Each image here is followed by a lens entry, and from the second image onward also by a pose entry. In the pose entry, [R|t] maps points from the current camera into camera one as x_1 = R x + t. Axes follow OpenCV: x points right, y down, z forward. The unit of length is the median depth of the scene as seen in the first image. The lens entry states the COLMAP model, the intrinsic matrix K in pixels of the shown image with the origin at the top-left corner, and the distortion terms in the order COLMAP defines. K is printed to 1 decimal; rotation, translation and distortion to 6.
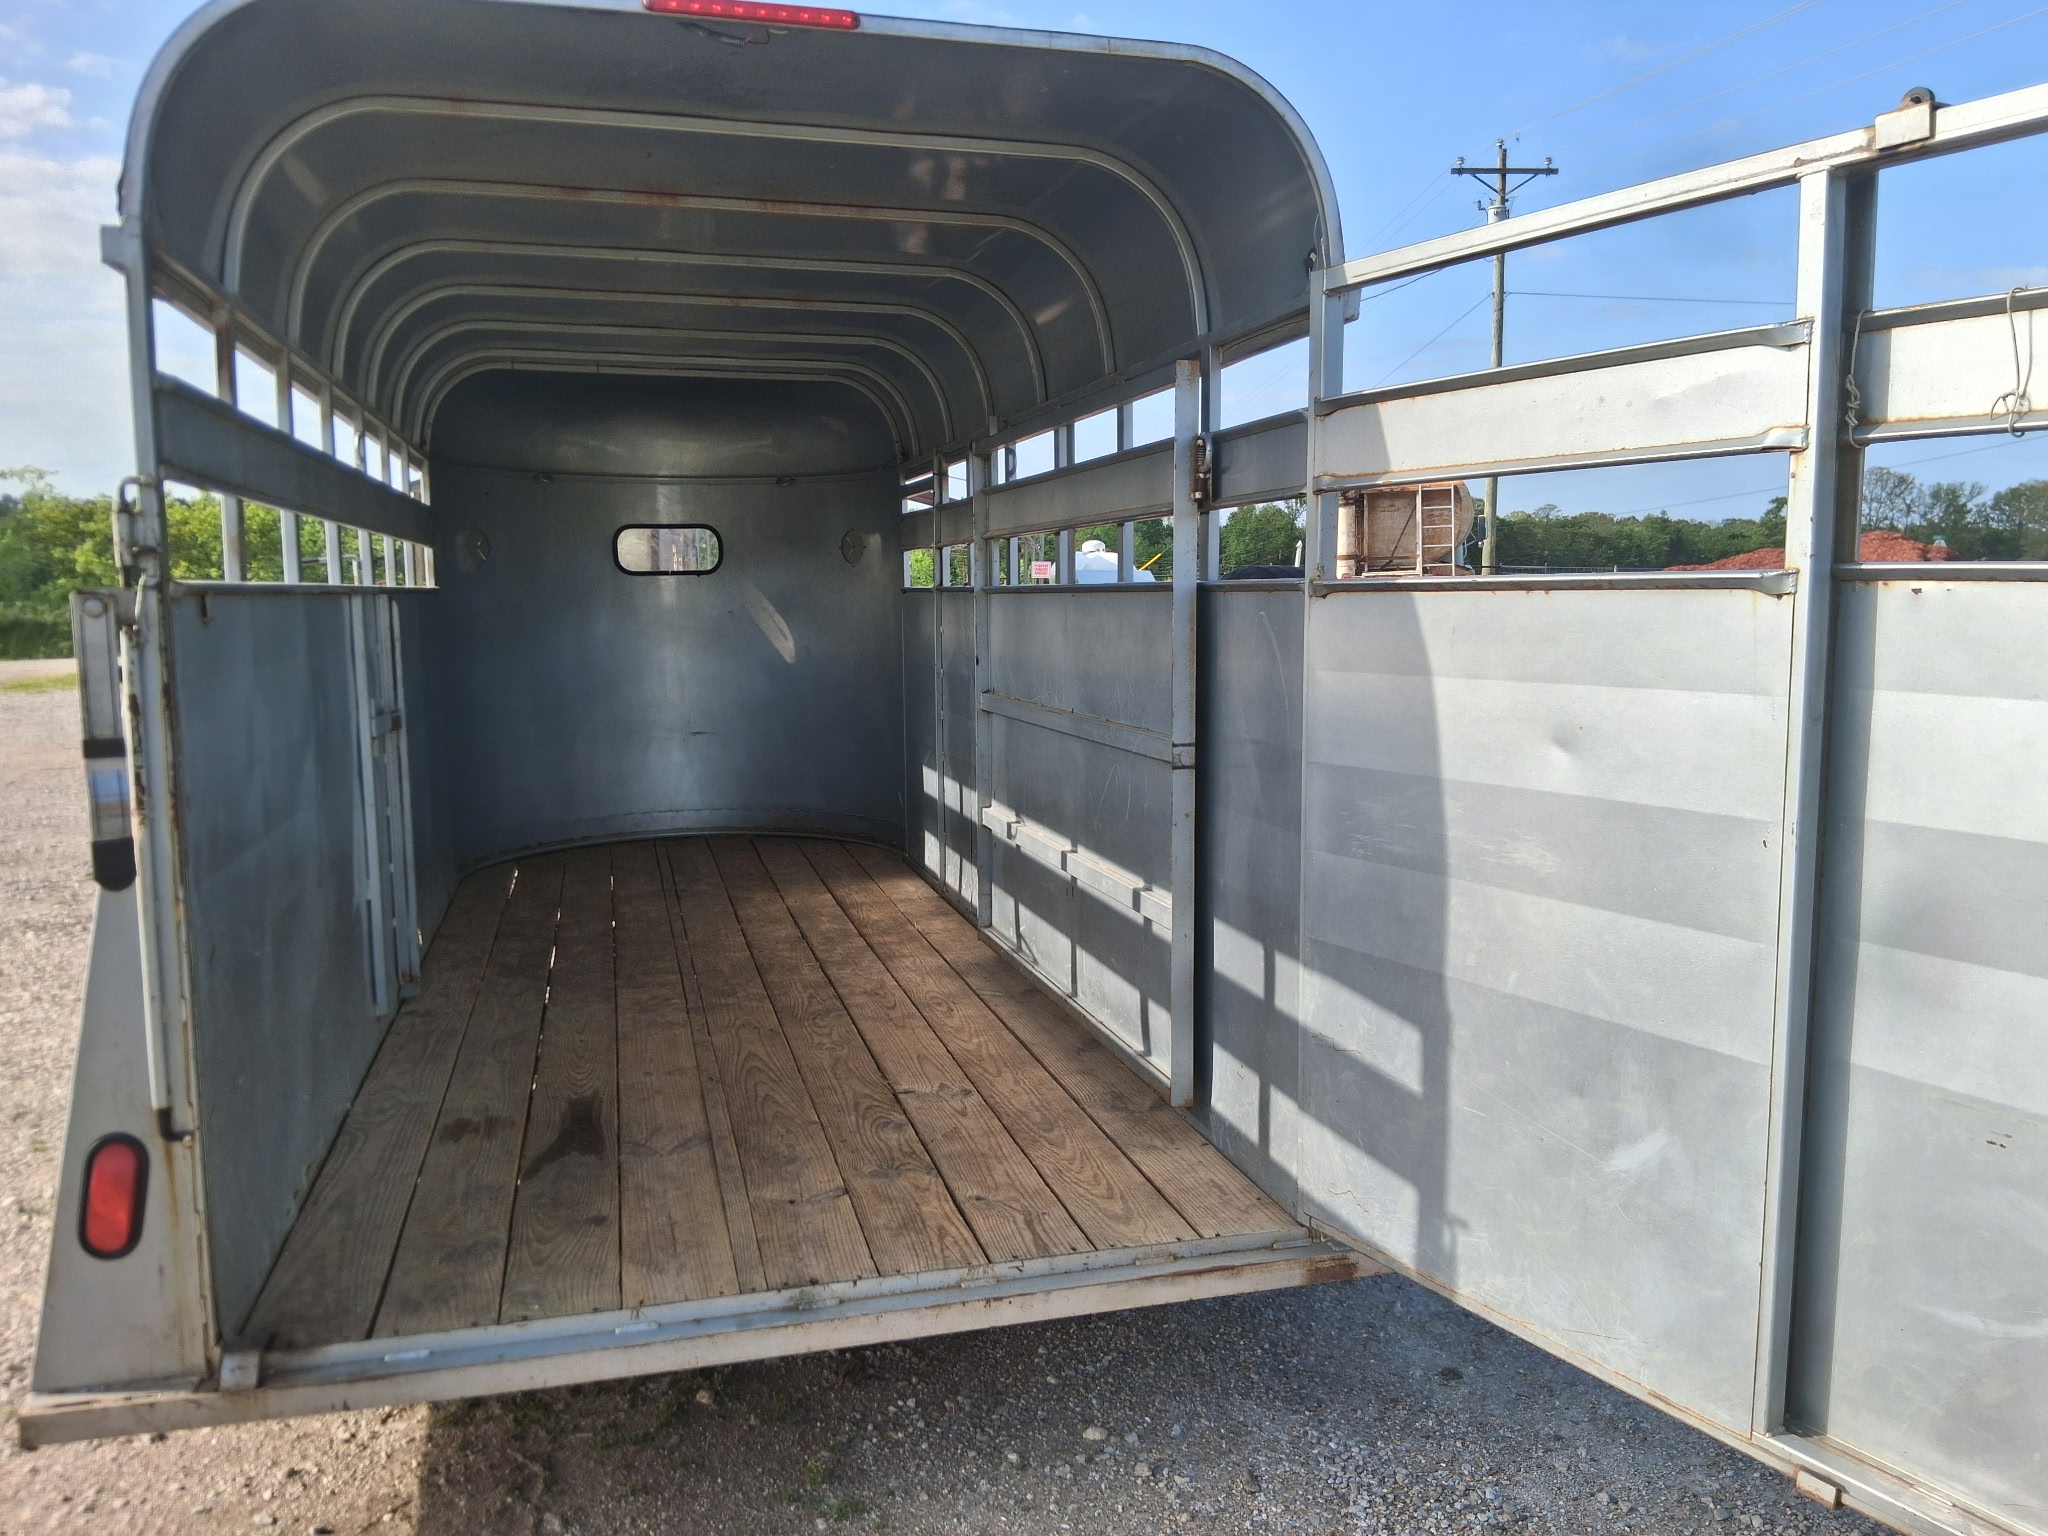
lens RADIAL K [[1542.7, 0, 1021.8], [0, 1542.7, 770.3], [0, 0, 1]] dist [0.122997, -0.215618]
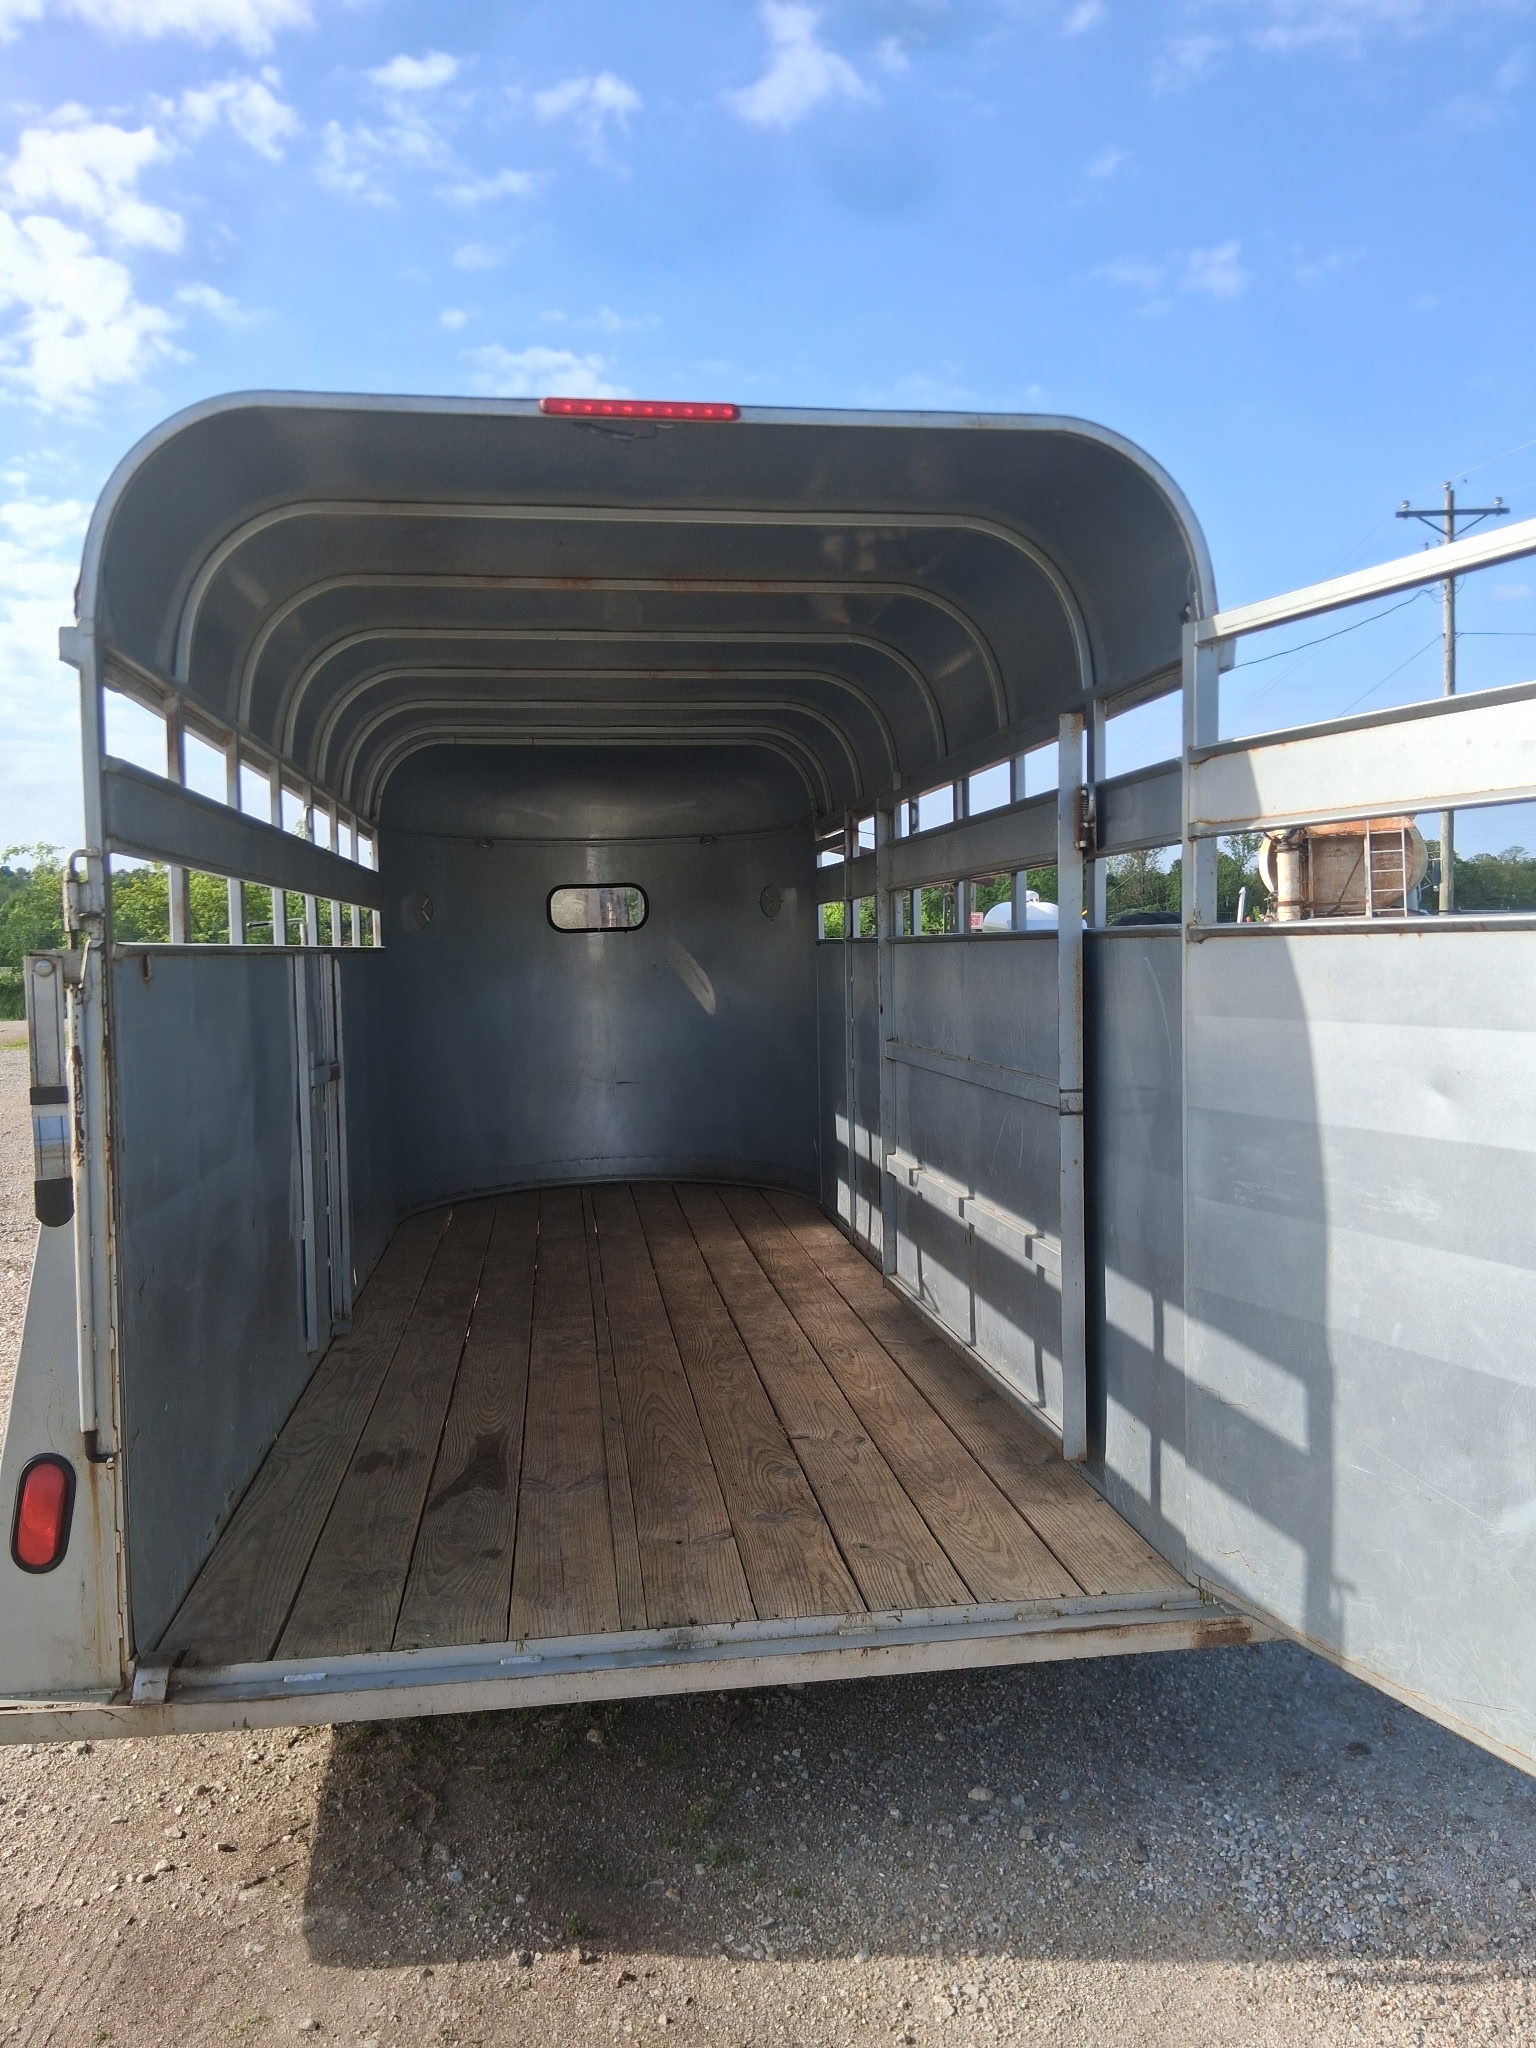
lens RADIAL K [[1533.4, 0, 774.1], [0, 1533.4, 1019.3], [0, 0, 1]] dist [0.122075, -0.211061]
pose [[0.992581, -0.007433, -0.121358, 0.039728], [-0.000592, 0.997822, -0.065959, 0.003545], [0.121584, 0.065541, 0.990415, -0.015664]]
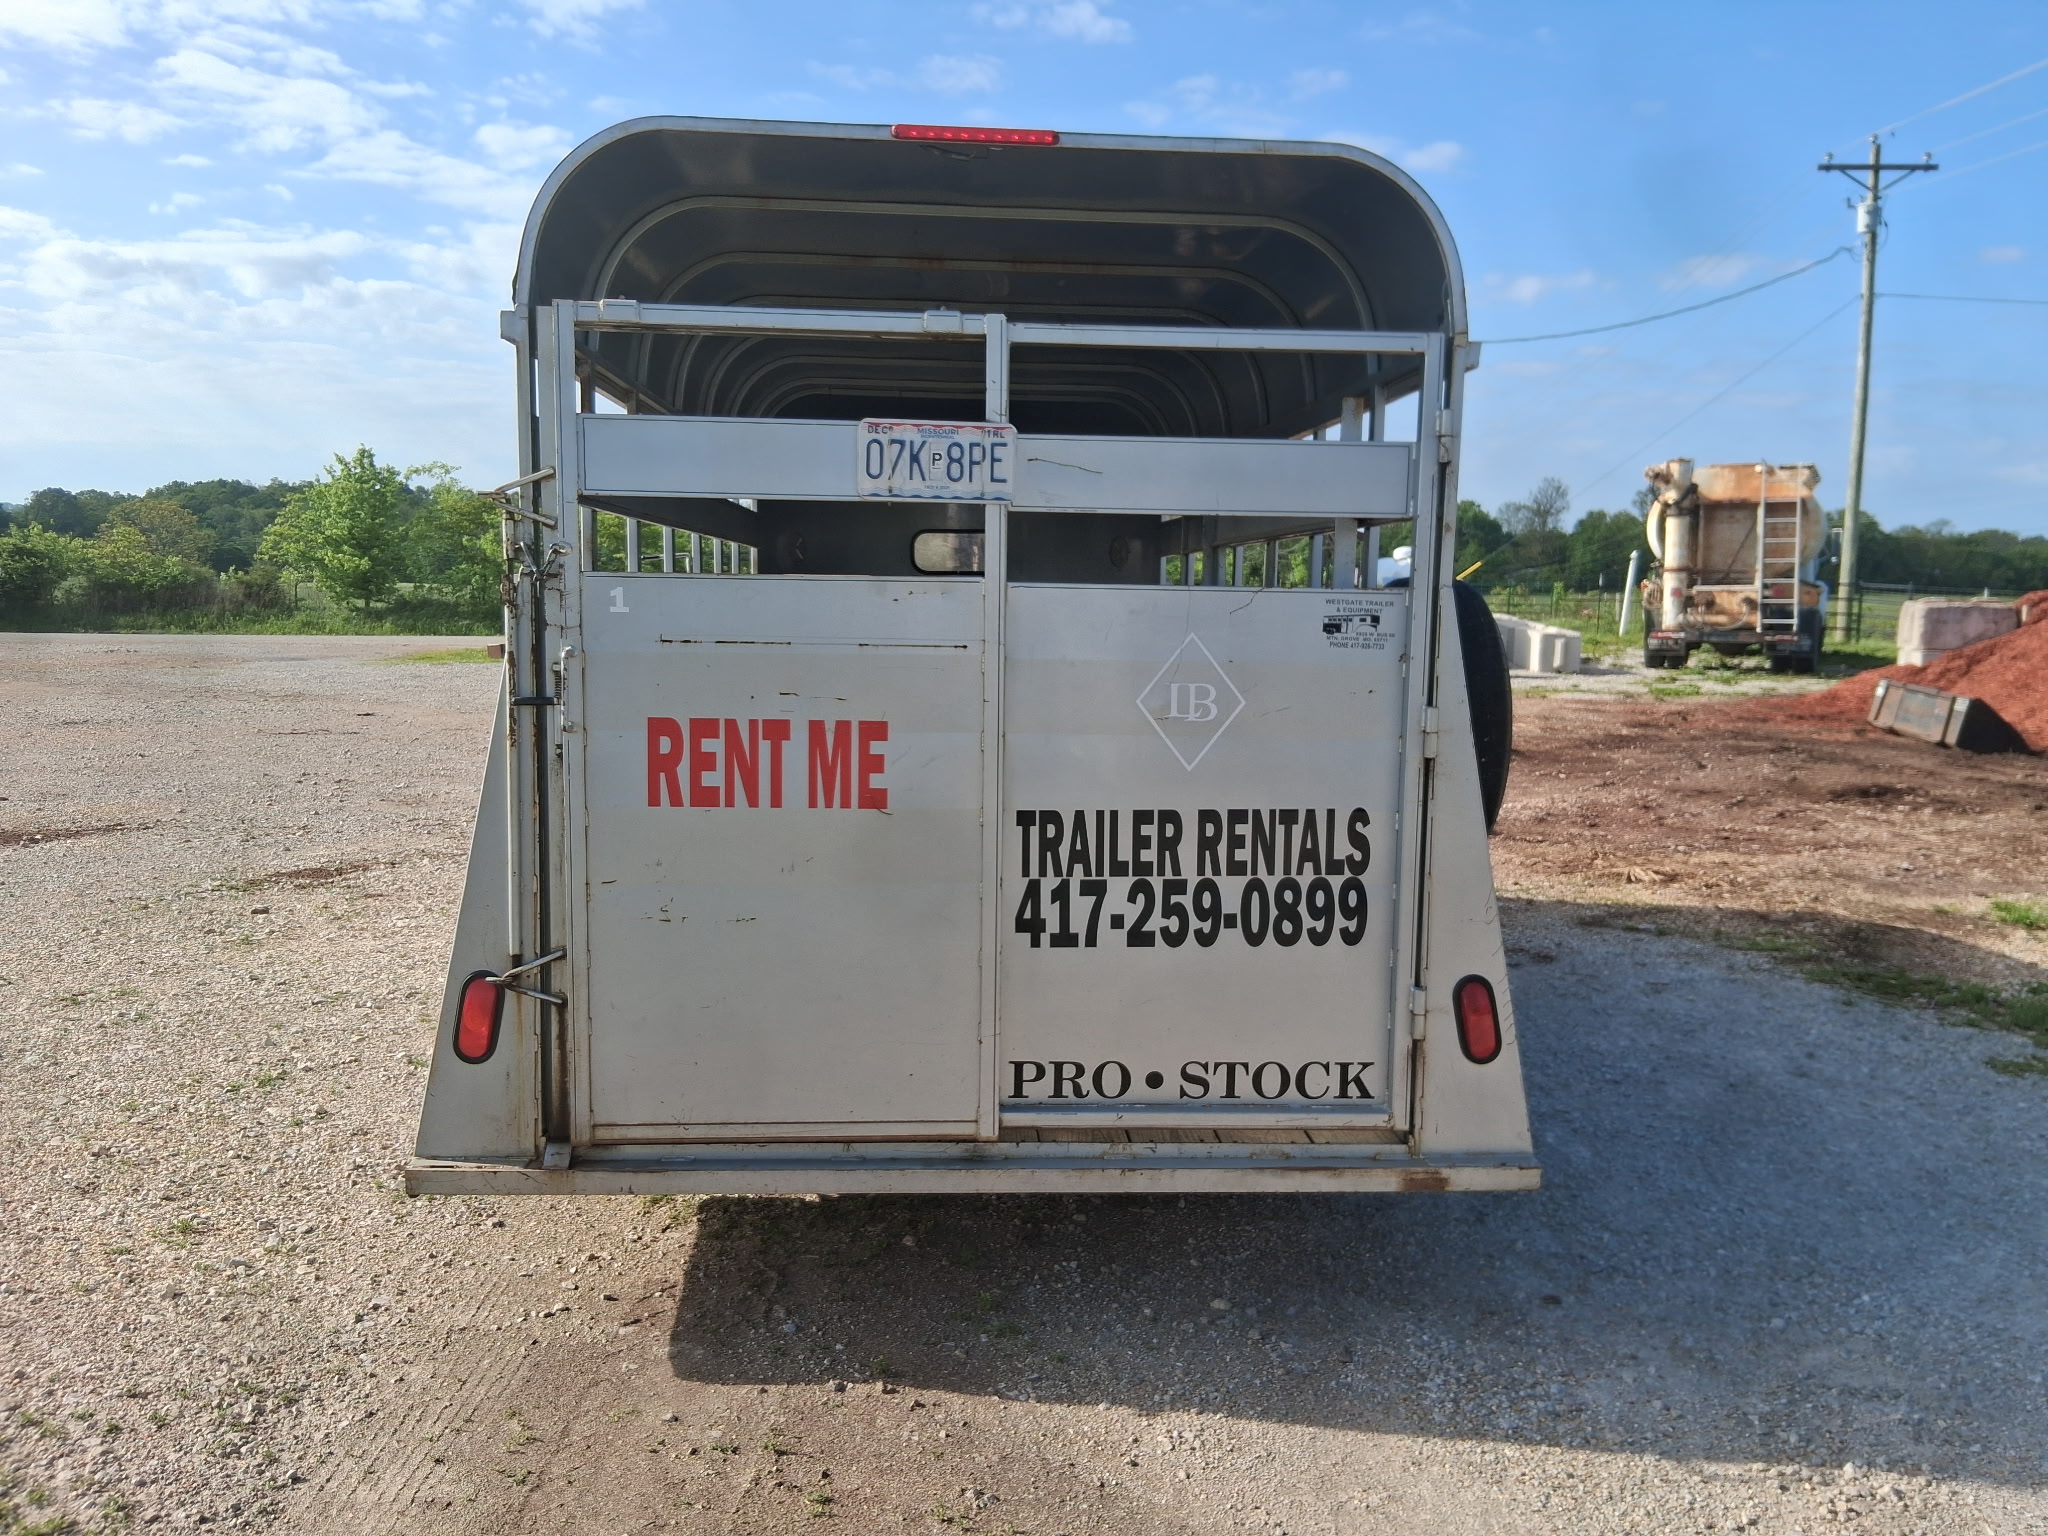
lens RADIAL K [[1533.4, 0, 1019.1], [0, 1533.4, 772.5], [0, 0, 1]] dist [0.122075, -0.211061]
pose [[0.978407, 0.049886, -0.200579, 0.110515], [-0.049849, 0.998743, 0.005240, 0.022077], [0.200588, 0.004872, 0.979664, -0.180627]]
